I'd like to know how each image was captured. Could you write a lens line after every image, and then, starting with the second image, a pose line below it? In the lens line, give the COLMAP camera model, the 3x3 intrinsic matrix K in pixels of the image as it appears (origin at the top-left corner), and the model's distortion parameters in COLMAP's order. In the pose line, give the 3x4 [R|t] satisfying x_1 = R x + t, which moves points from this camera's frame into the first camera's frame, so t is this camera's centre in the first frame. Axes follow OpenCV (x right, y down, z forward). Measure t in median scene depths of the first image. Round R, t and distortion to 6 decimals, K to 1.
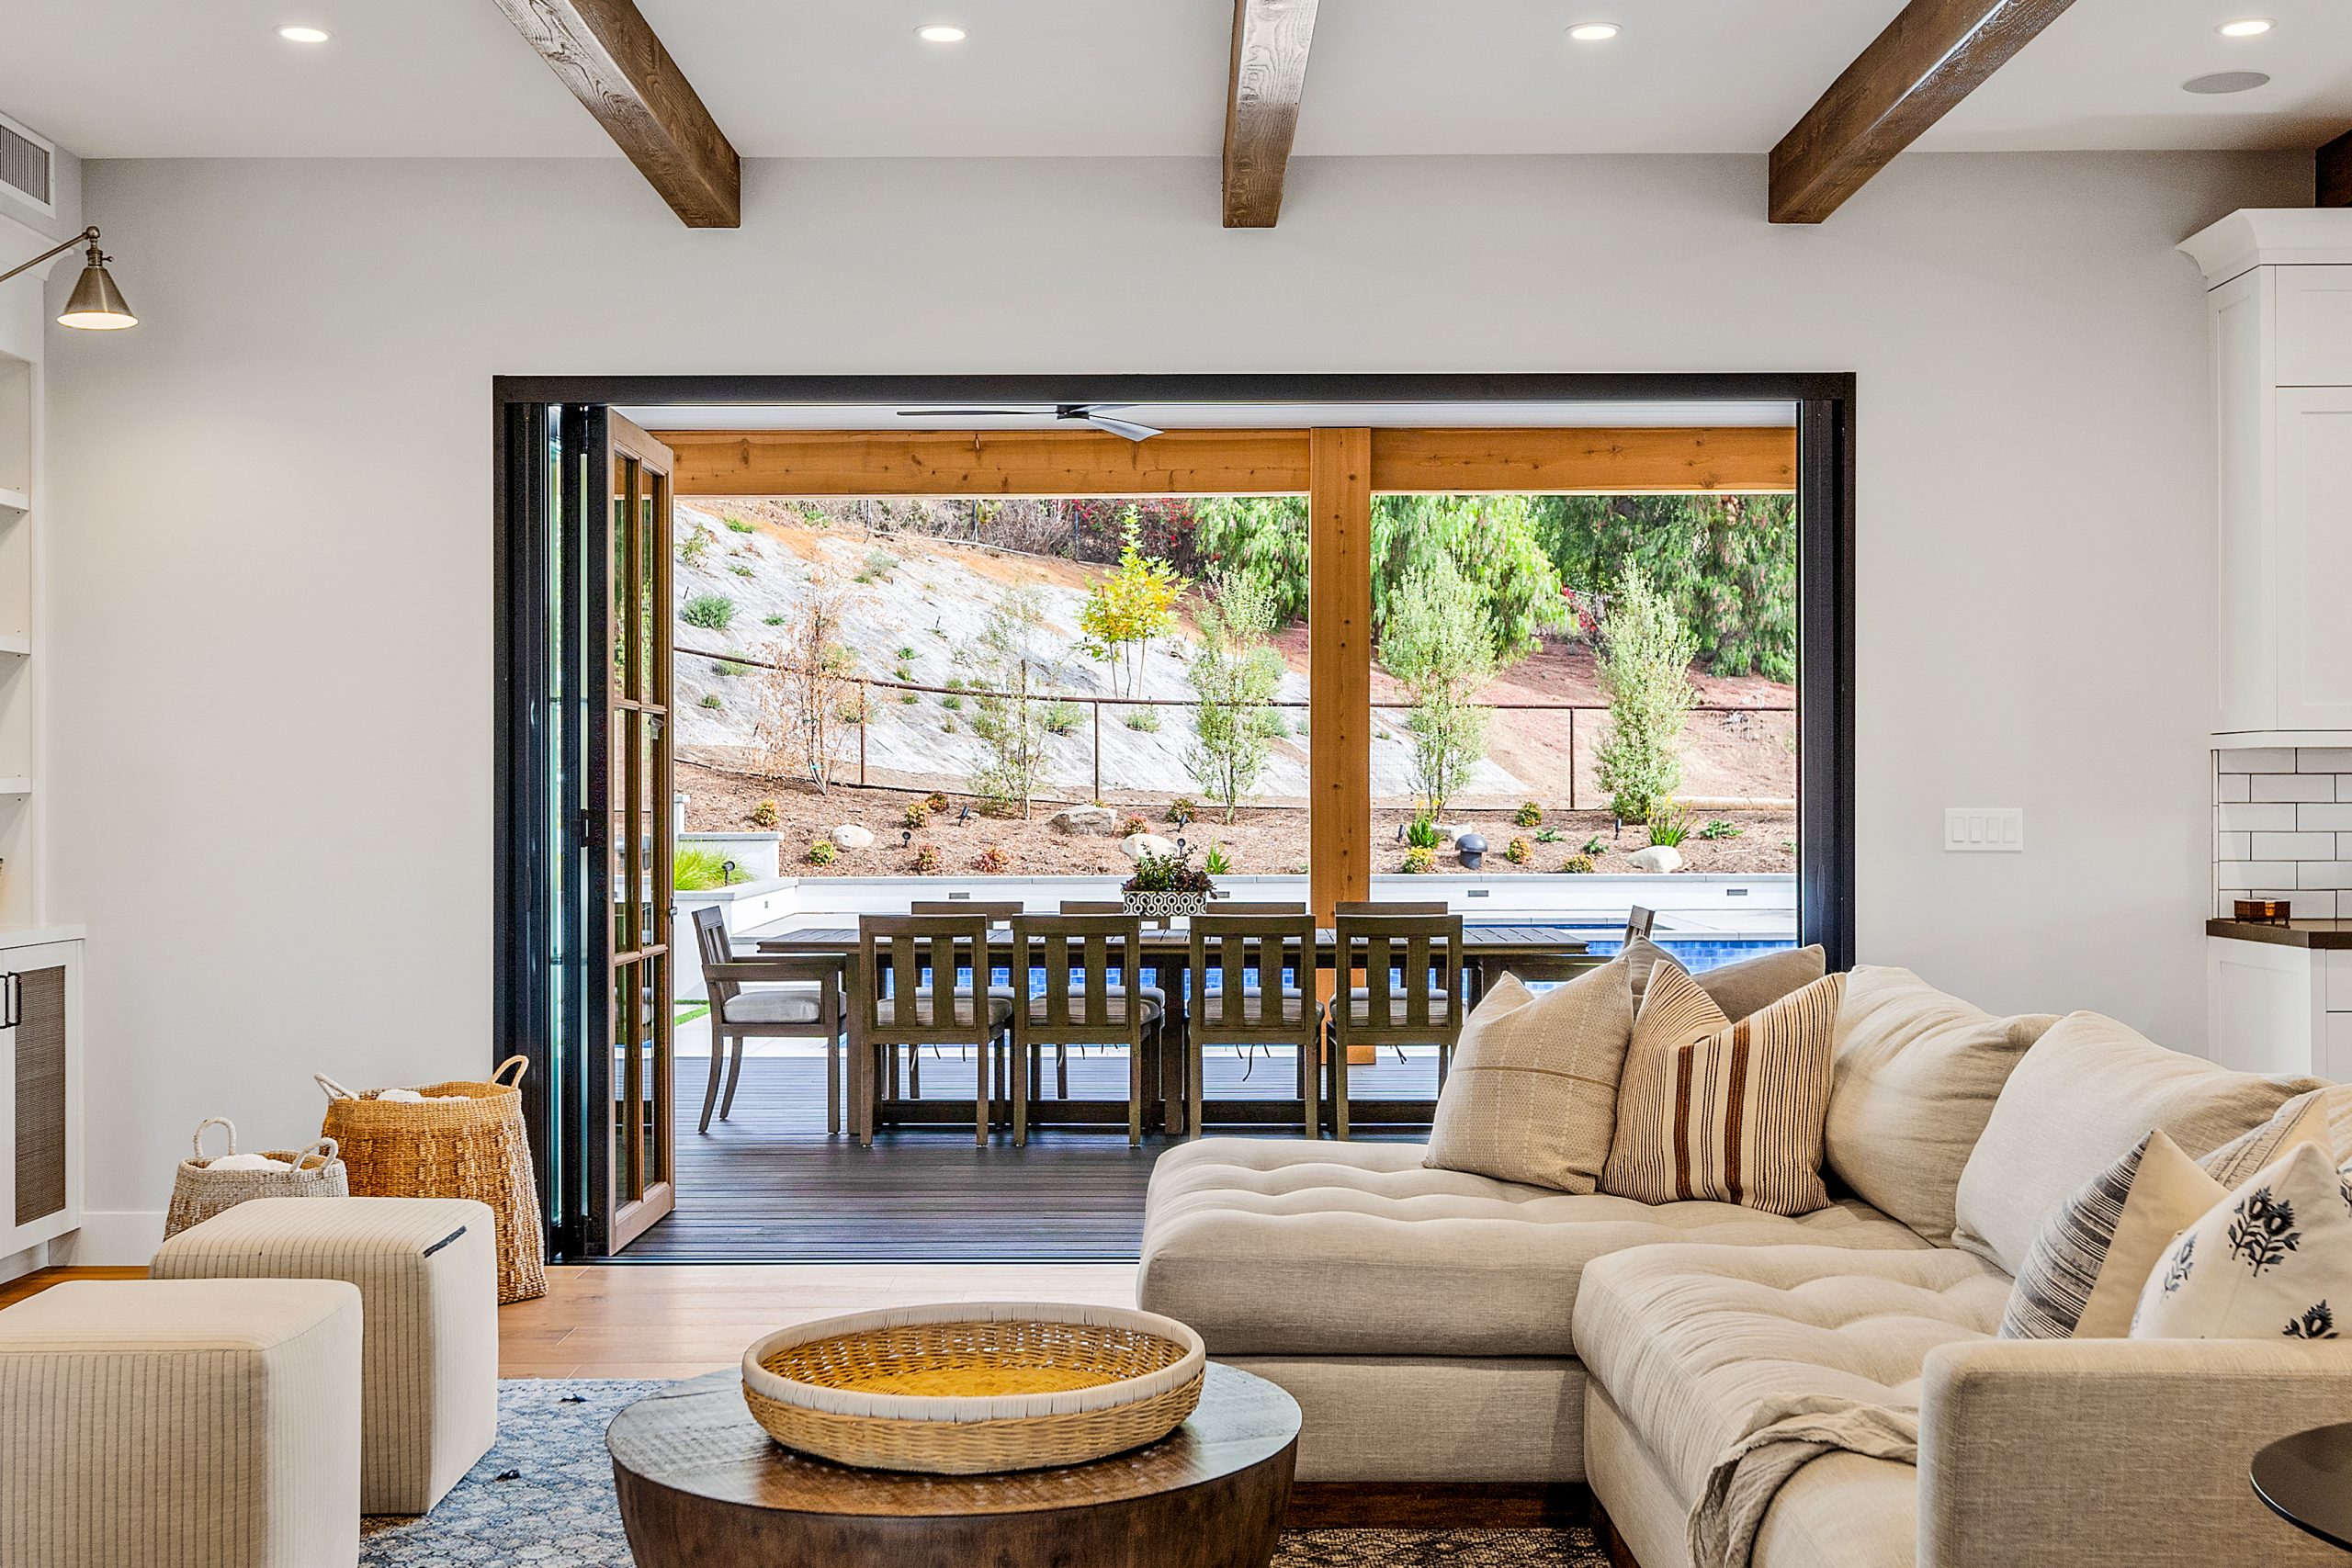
lens RADIAL K [[2586.7, 0, 1174.9], [0, 2586.7, 788.6], [0, 0, 1]] dist [0.020585, 0.000000]
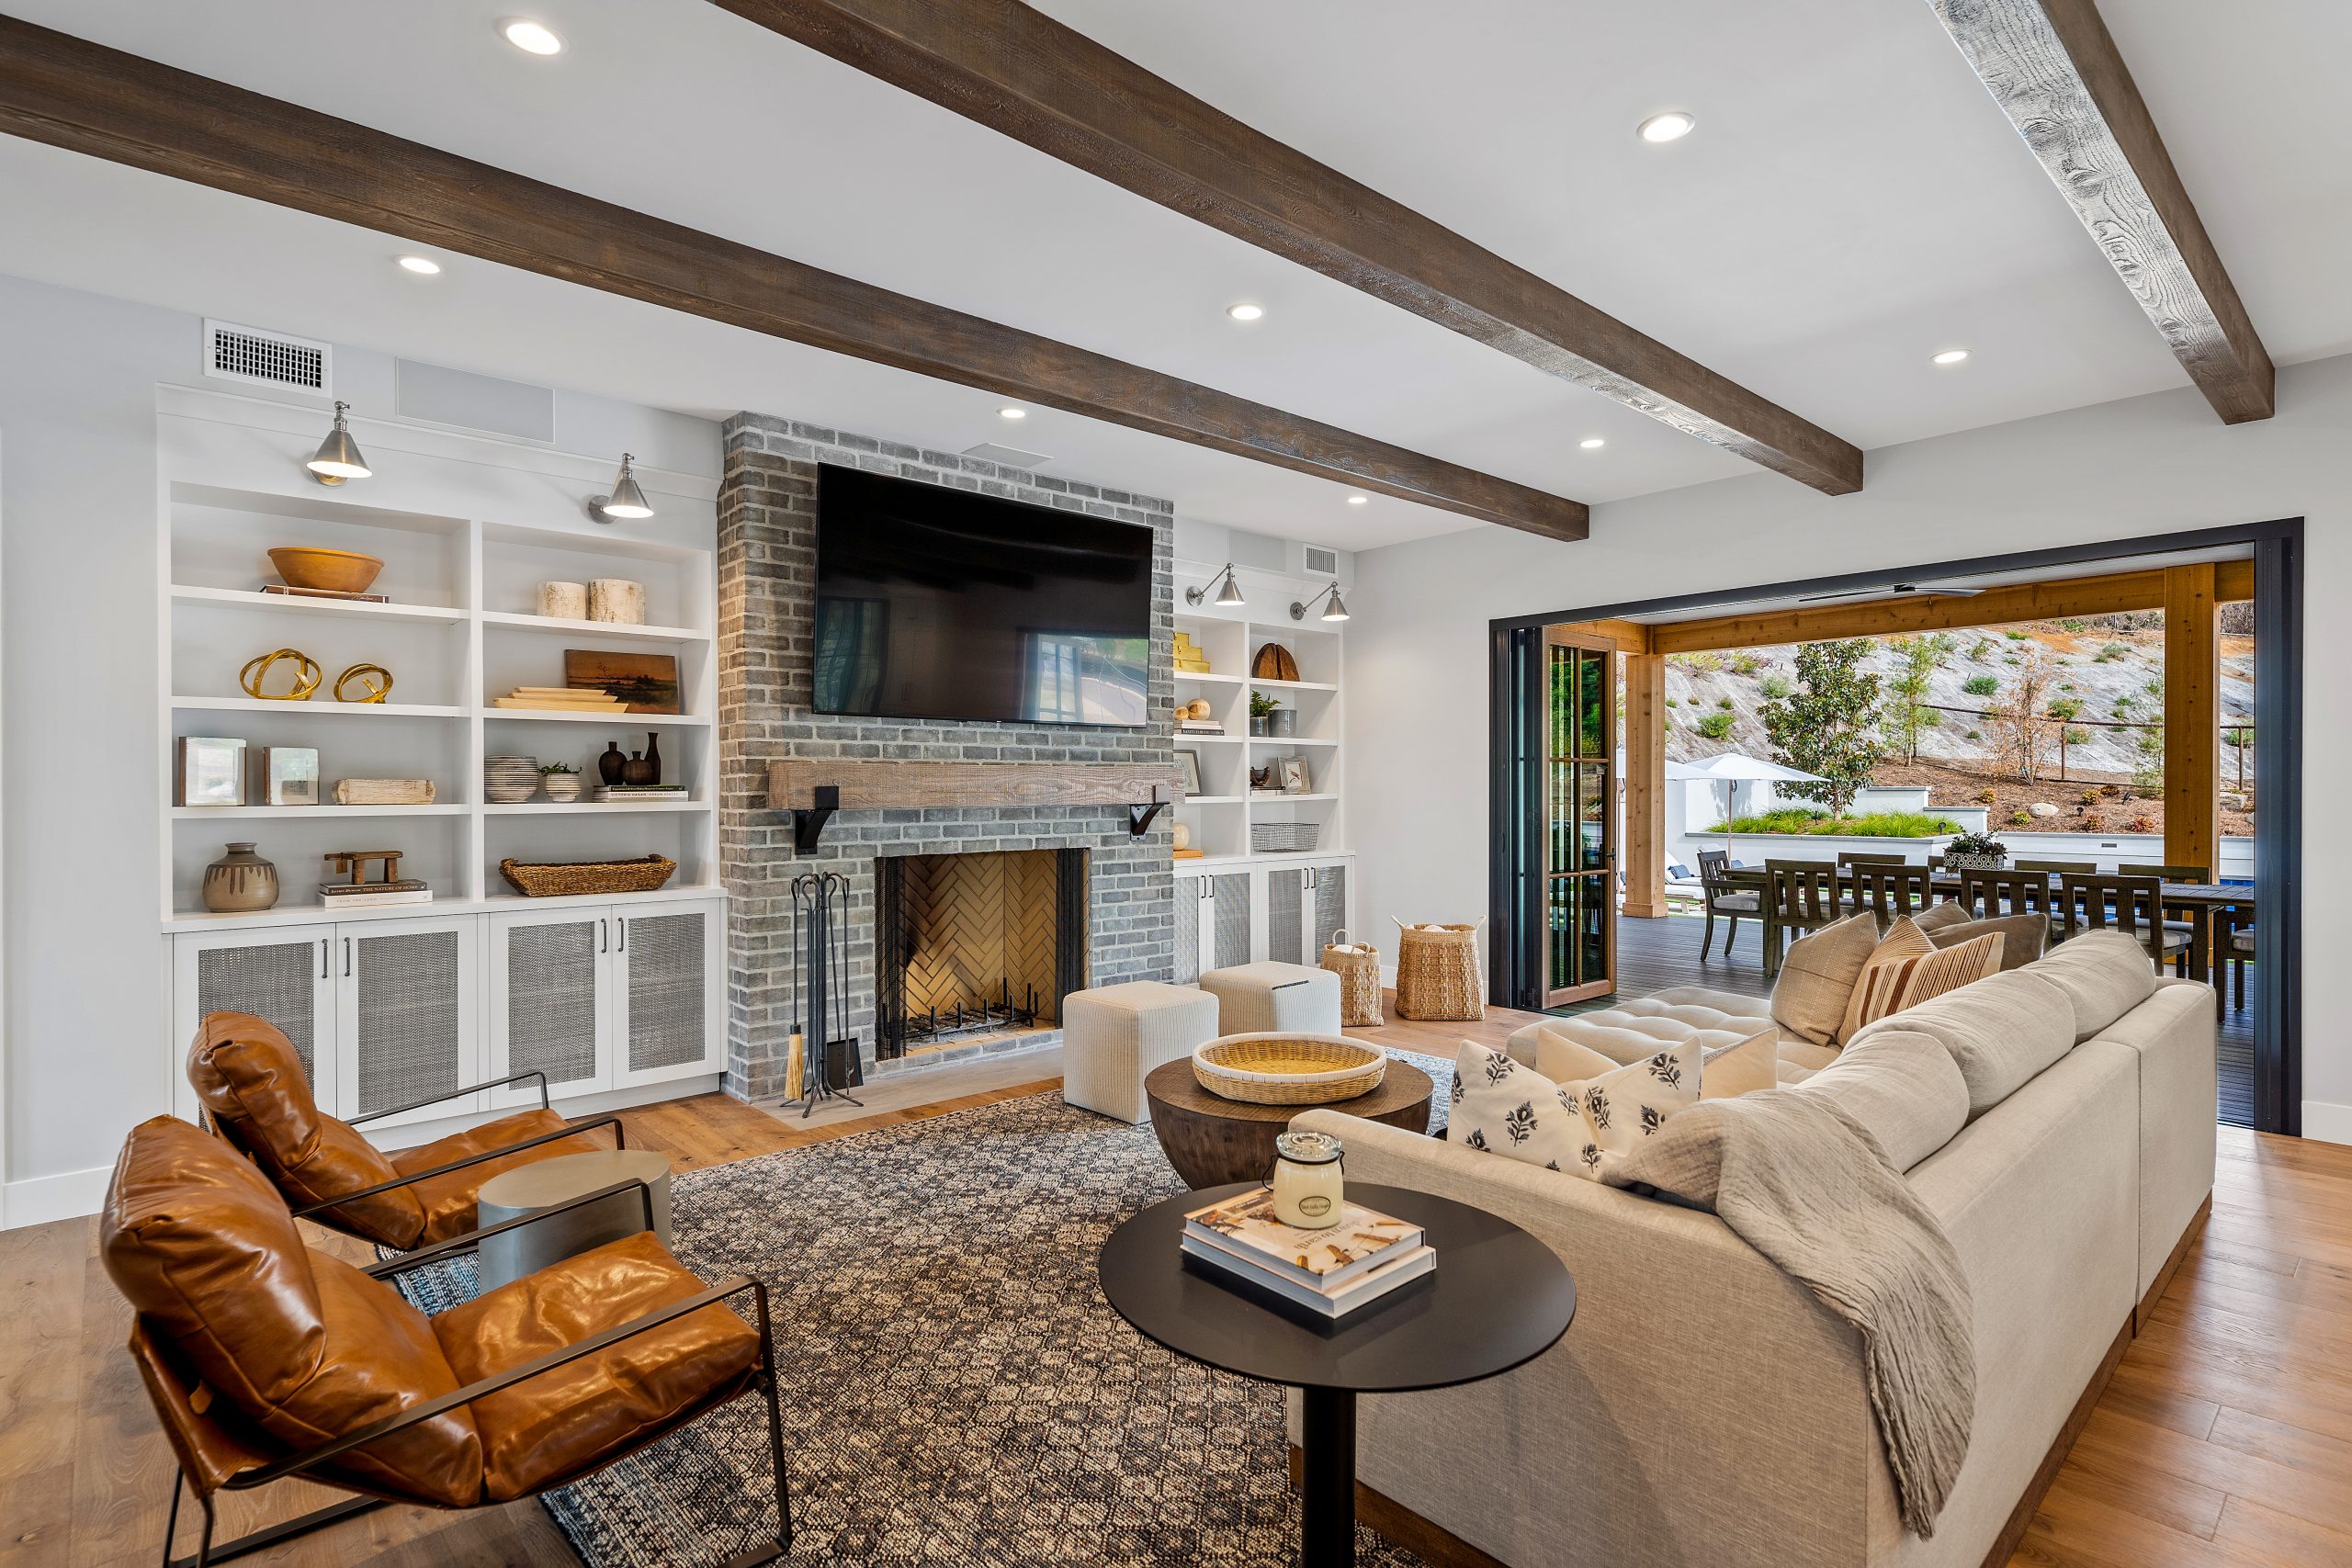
lens RADIAL K [[1161.2, 0, 1181.7], [0, 1161.2, 782.7], [0, 0, 1]] dist [-0.003721, -0.000439]
pose [[0.659794, -0.002251, -0.751443, 0.233680], [0.005322, 0.999984, 0.001677, -0.012225], [0.751428, -0.005105, 0.659795, 0.078392]]
